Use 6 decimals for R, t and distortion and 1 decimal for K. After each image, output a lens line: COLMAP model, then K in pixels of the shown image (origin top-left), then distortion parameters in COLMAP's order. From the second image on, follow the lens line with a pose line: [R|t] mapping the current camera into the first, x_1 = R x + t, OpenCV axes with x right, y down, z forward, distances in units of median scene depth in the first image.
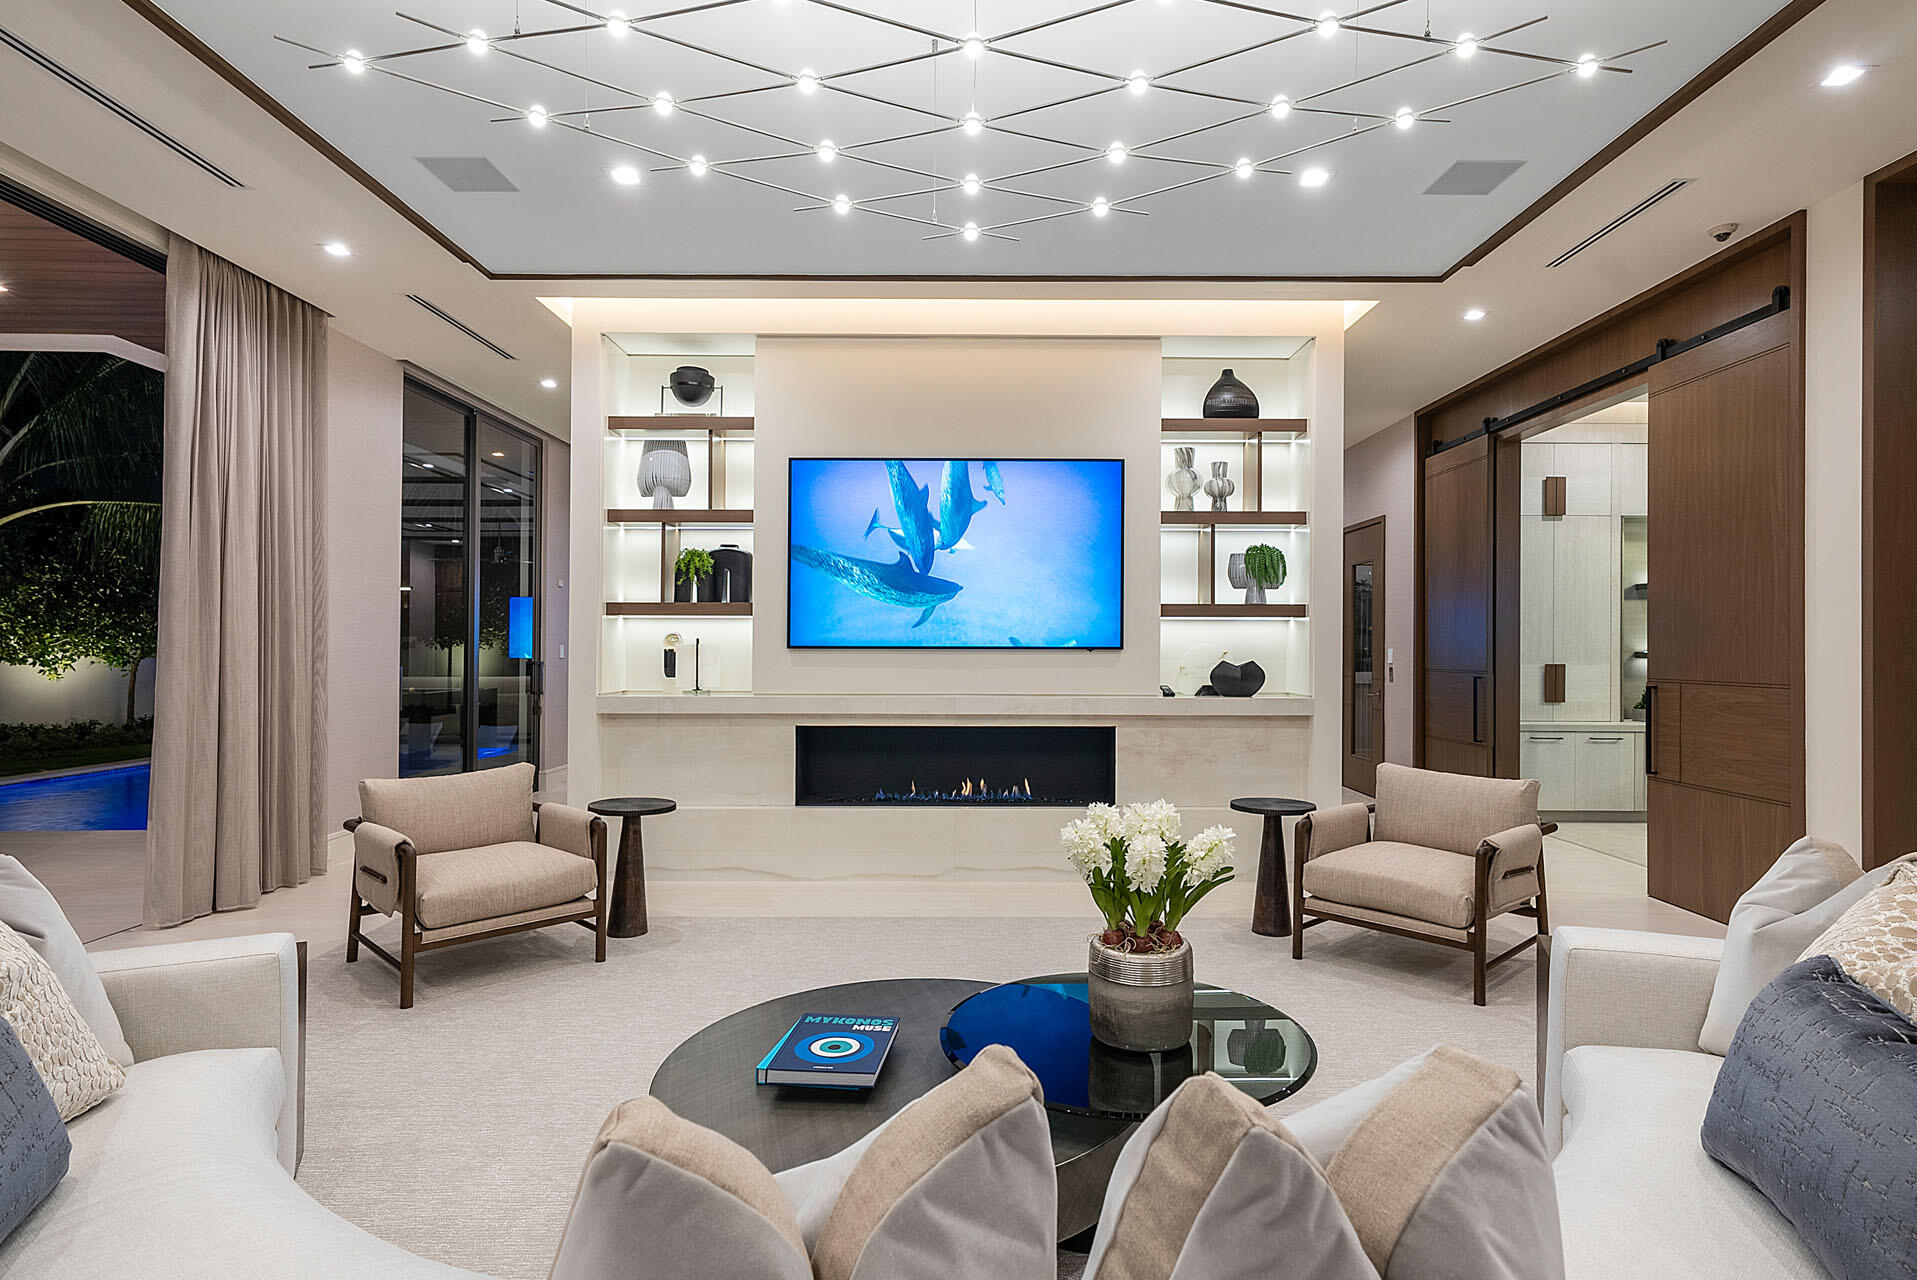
lens RADIAL K [[963.7, 0, 937.4], [0, 963.7, 639.8], [0, 0, 1]] dist [0.013270, -0.000032]
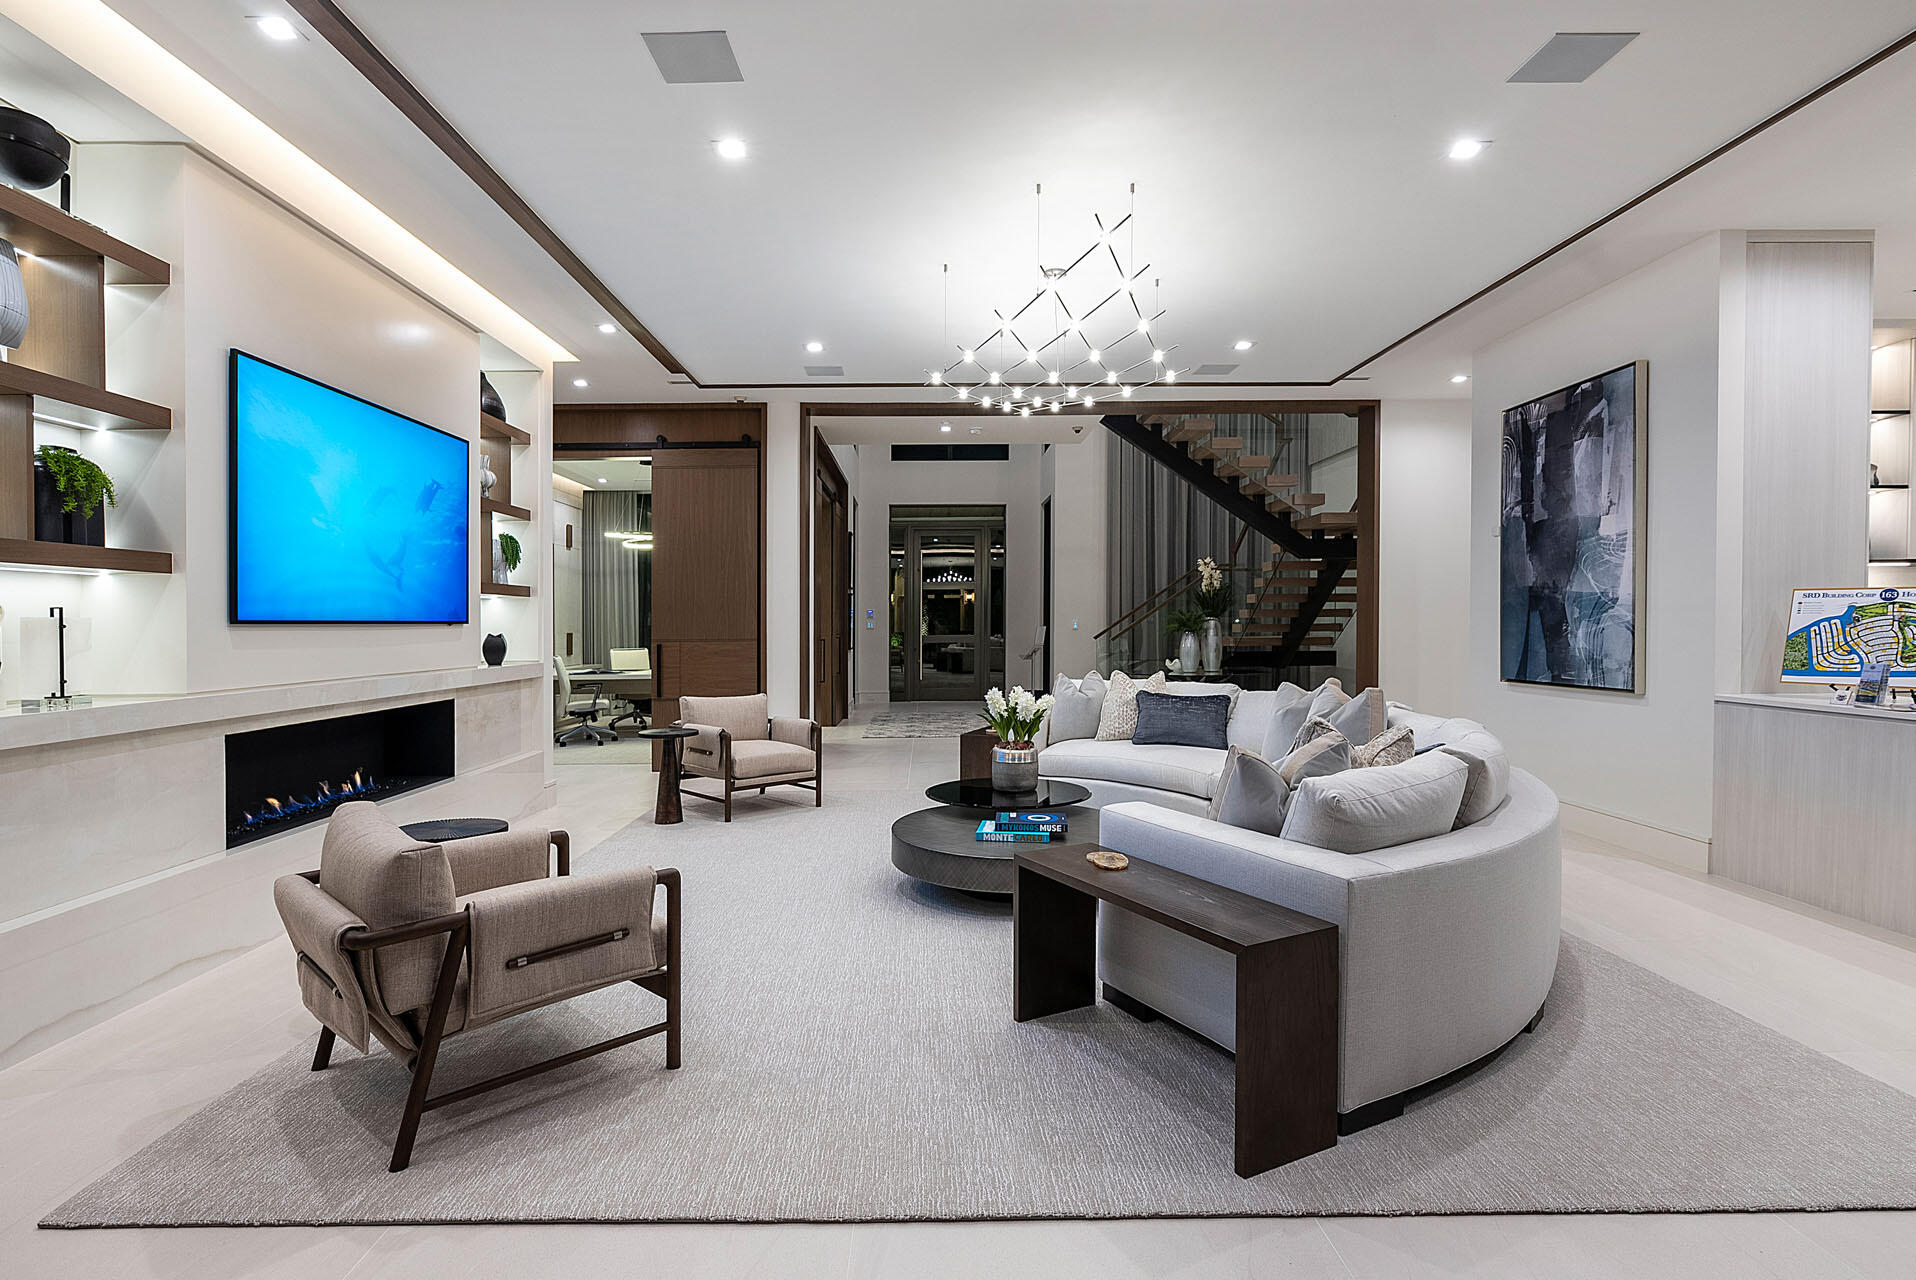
lens RADIAL K [[963.2, 0, 937.0], [0, 963.2, 639.8], [0, 0, 1]] dist [0.013270, -0.000032]
pose [[-0.004049, -0.021156, 0.999768, -0.849255], [-0.009557, 0.999731, 0.021117, 0.000865], [-0.999946, -0.009469, -0.004250, 0.493022]]
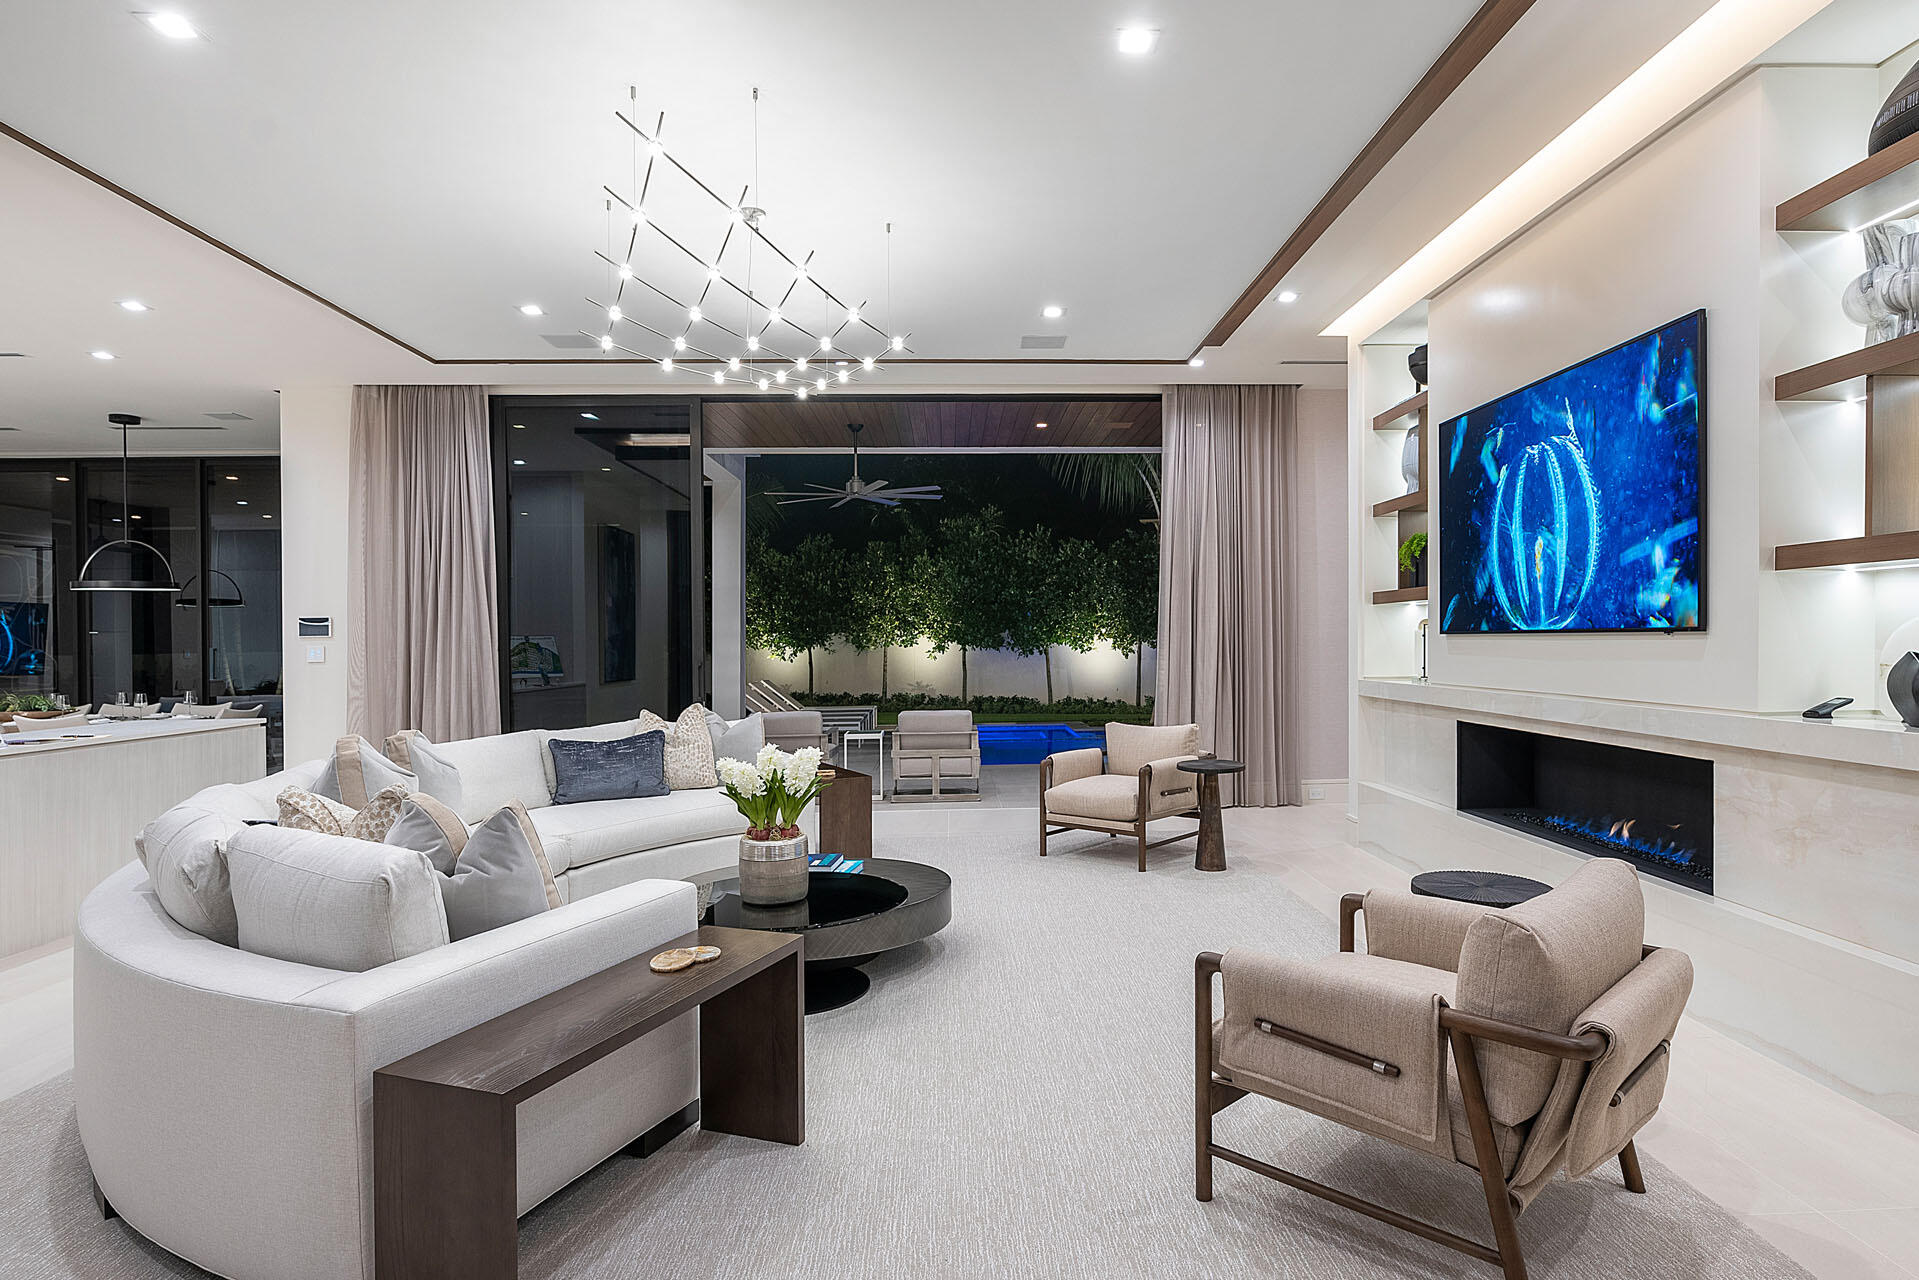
lens RADIAL K [[1061.6, 0, 959.5], [0, 1061.6, 640.0], [0, 0, 1]] dist [-0.002191, -0.000055]
pose [[0.012457, -0.002585, -0.999919, 0.828193], [0.012514, 0.999919, -0.002429, 0.011360], [0.999844, -0.012482, 0.012489, 0.531152]]
